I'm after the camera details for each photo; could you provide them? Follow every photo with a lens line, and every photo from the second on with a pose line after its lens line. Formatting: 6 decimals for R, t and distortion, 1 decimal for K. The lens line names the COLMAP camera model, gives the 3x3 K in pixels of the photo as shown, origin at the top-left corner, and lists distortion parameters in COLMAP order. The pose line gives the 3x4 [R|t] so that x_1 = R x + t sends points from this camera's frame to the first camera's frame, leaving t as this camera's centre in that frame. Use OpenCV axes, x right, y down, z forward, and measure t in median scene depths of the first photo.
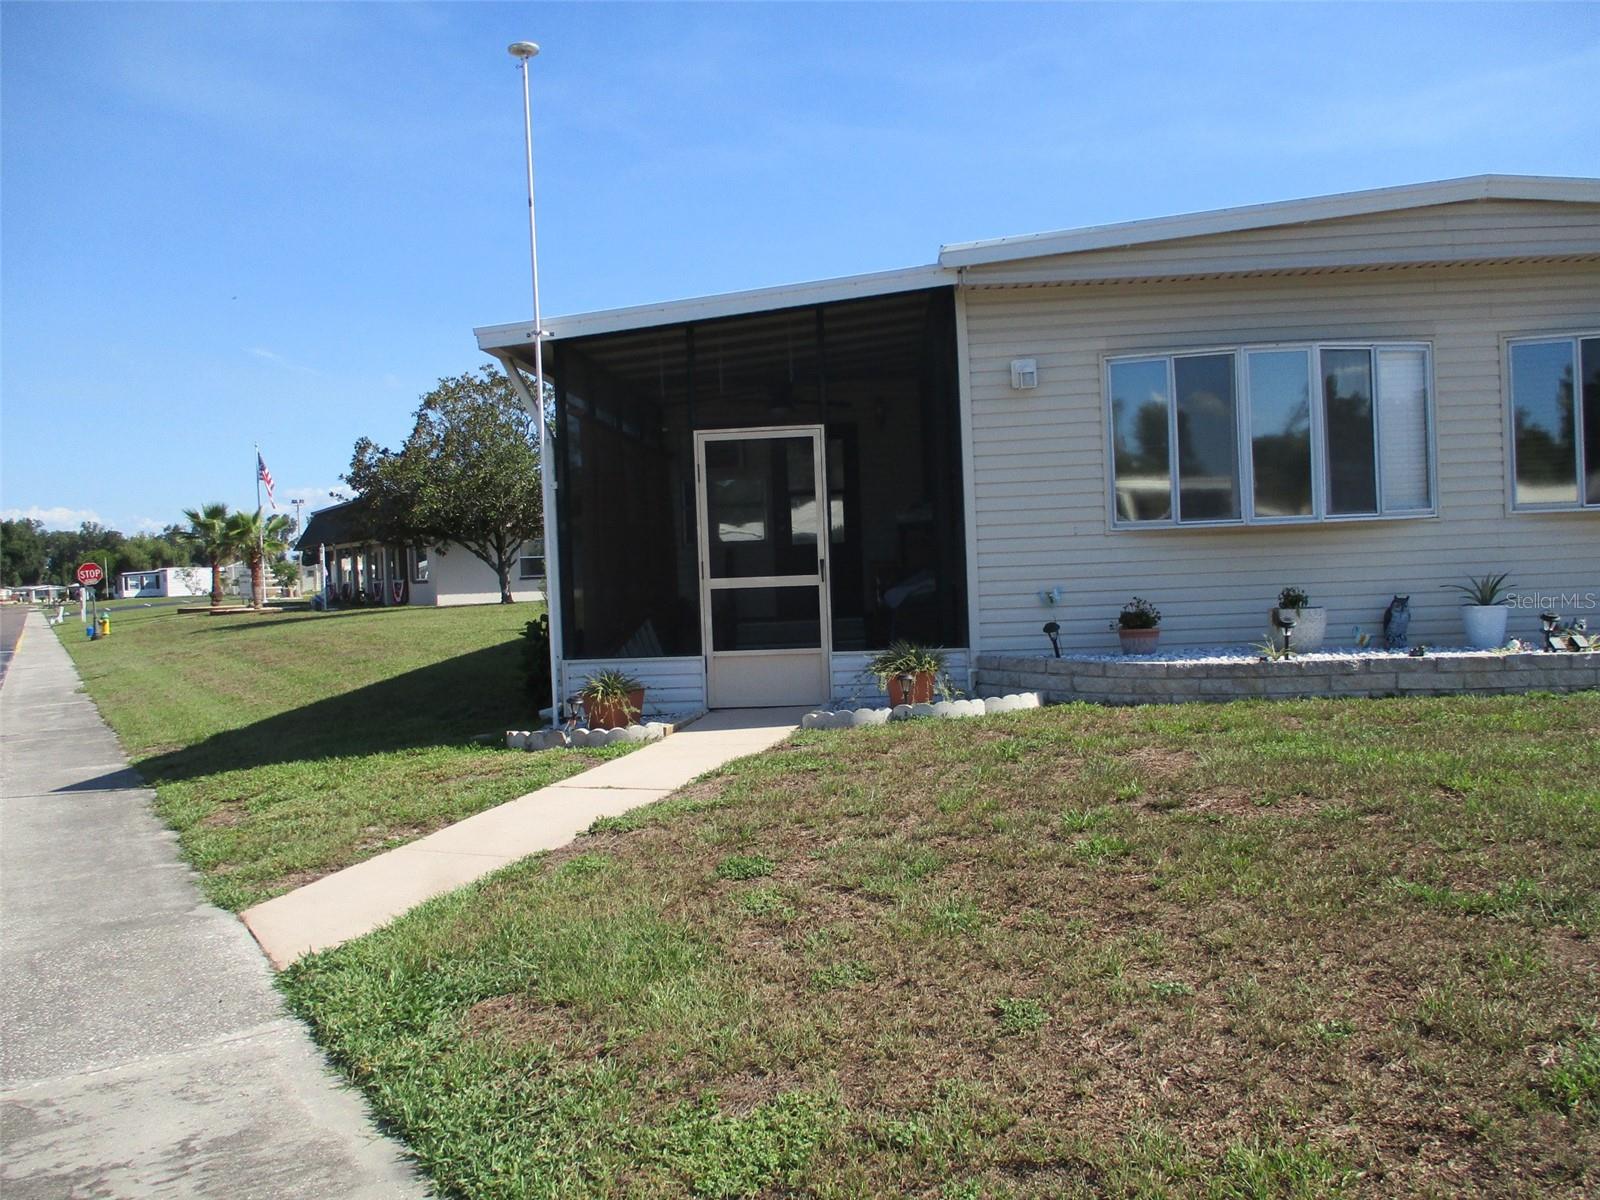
lens RADIAL K [[1316.3, 0, 799.2], [0, 1316.3, 594.3], [0, 0, 1]] dist [-0.033854, 0.015118]
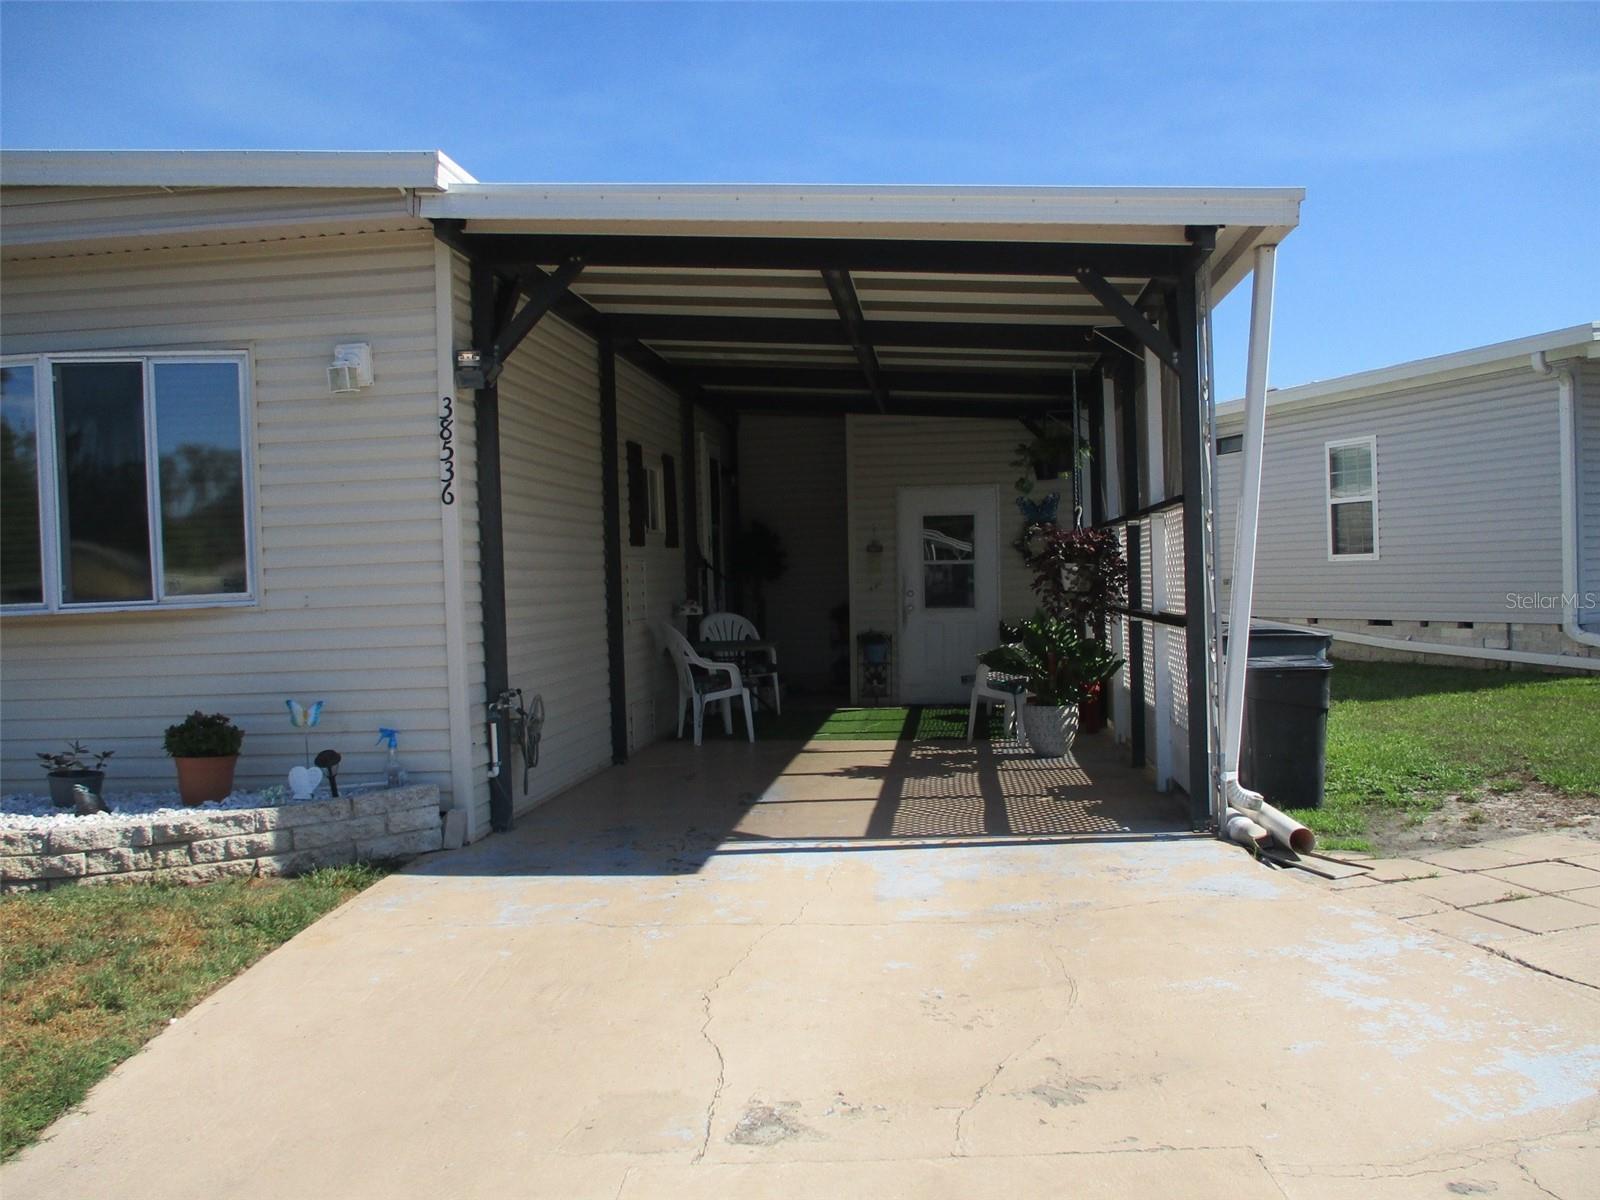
lens RADIAL K [[1316.3, 0, 804.2], [0, 1316.3, 612.1], [0, 0, 1]] dist [-0.033854, 0.015118]
pose [[0.998533, 0.008290, -0.053515, 0.998091], [-0.009540, 0.999686, -0.023152, -0.048924], [0.053307, 0.023628, 0.998299, 0.297628]]
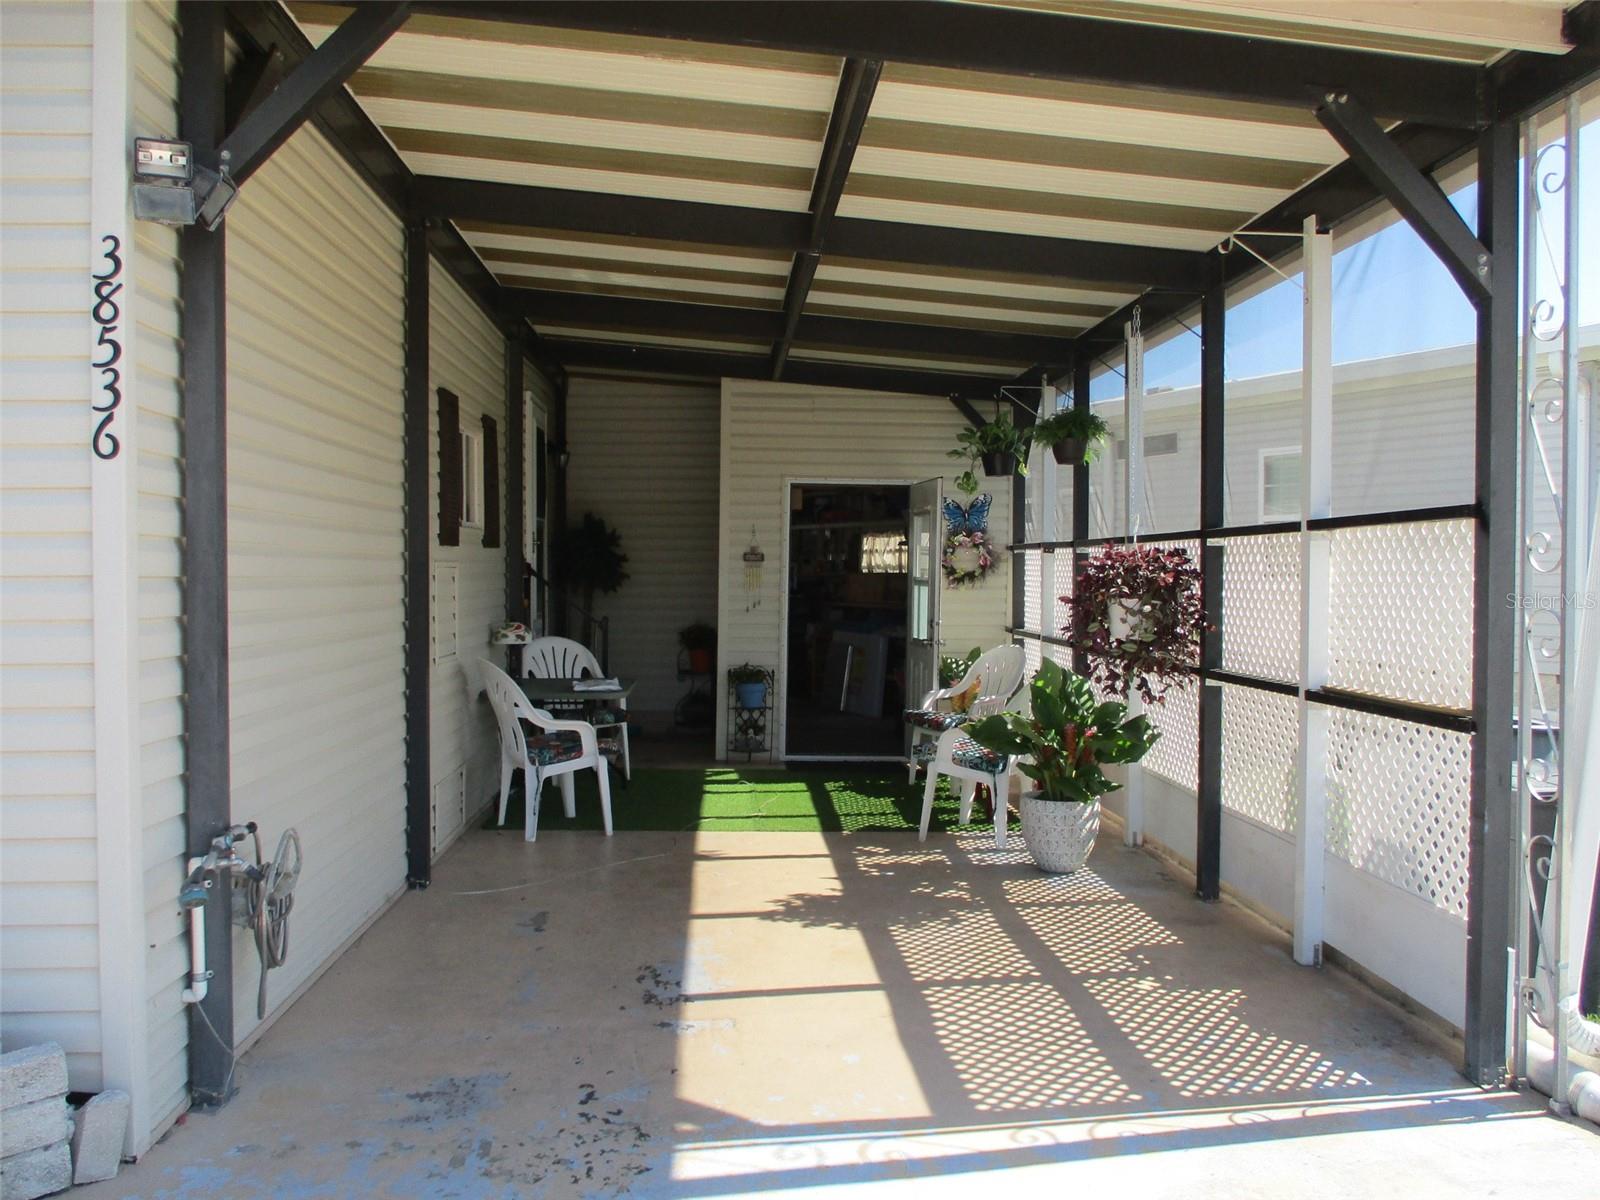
lens RADIAL K [[1316.3, 0, 796.5], [0, 1316.3, 609.5], [0, 0, 1]] dist [-0.033854, 0.015118]
pose [[0.992427, 0.037573, 0.116951, 0.885957], [-0.034657, 0.999038, -0.026864, -0.086968], [-0.117848, 0.022607, 0.992774, 0.715879]]
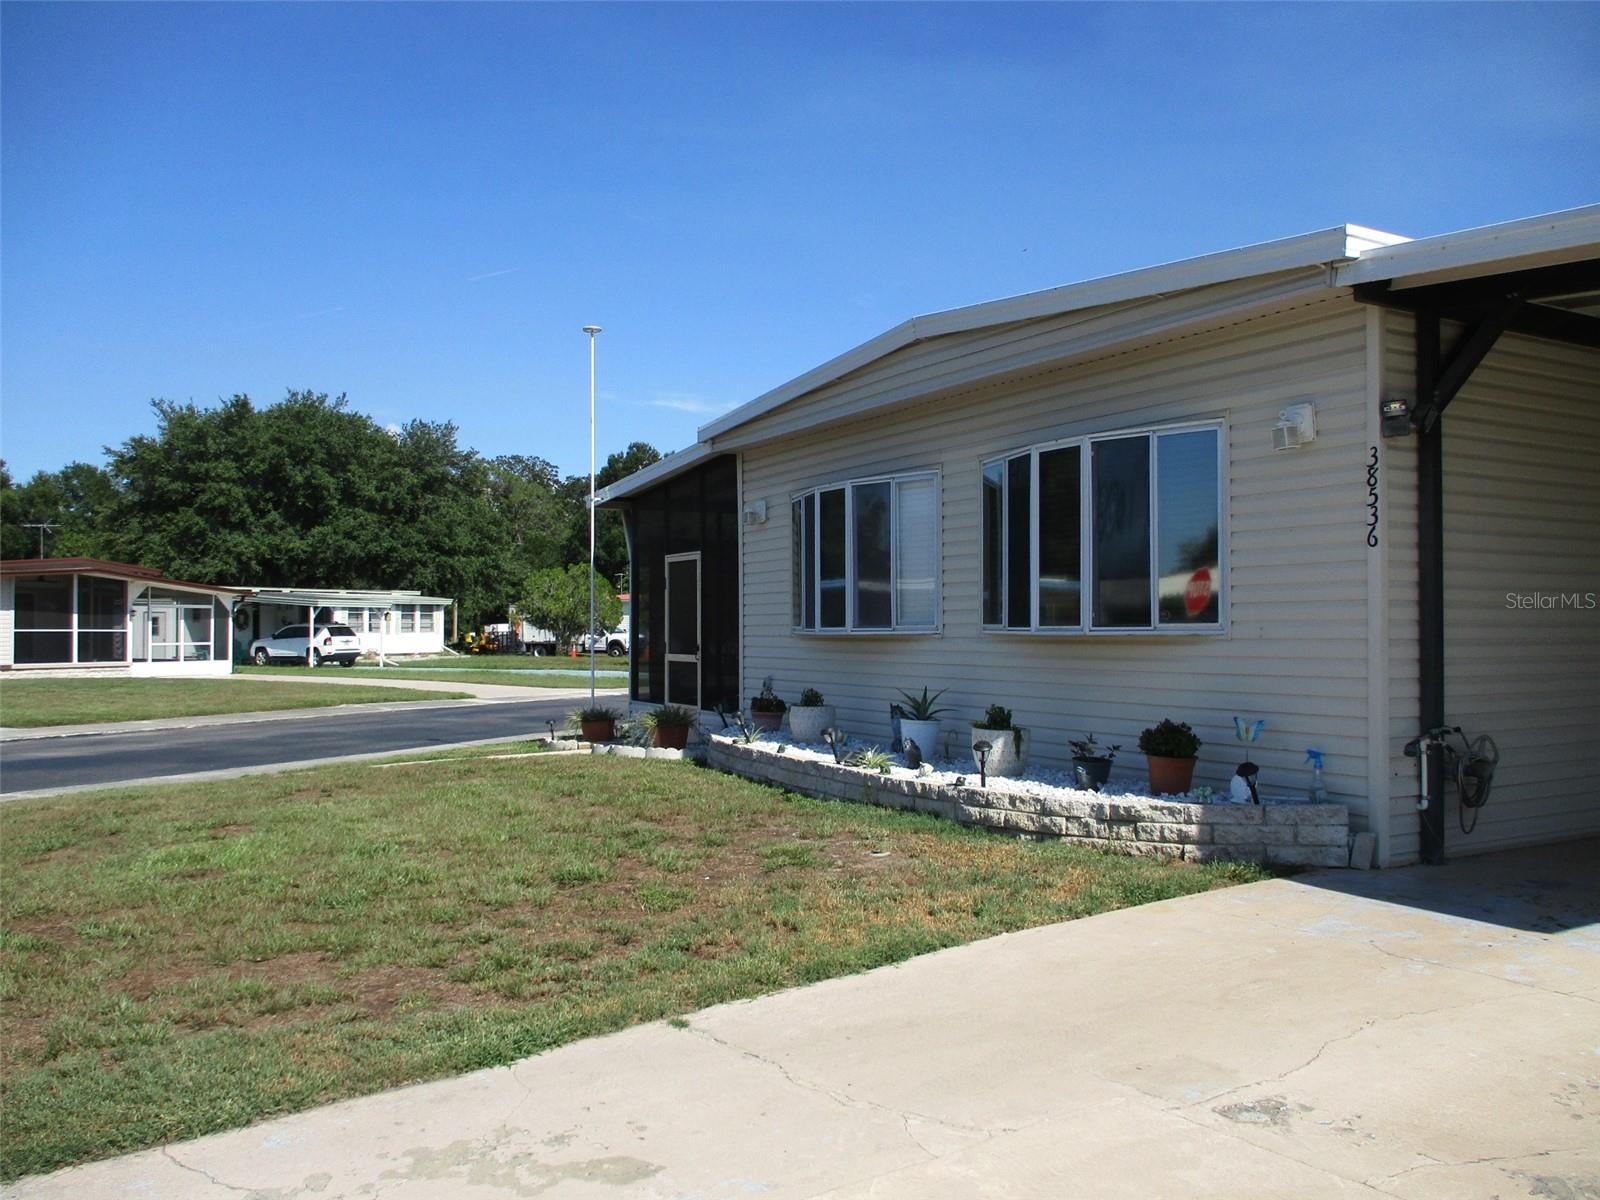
lens RADIAL K [[1316.3, 0, 810.3], [0, 1316.3, 621.3], [0, 0, 1]] dist [-0.033854, 0.015118]
pose [[0.548694, 0.037025, -0.835203, 1.272248], [-0.061971, 0.998072, 0.003533, -0.064147], [0.833724, 0.049820, 0.549930, 0.313431]]
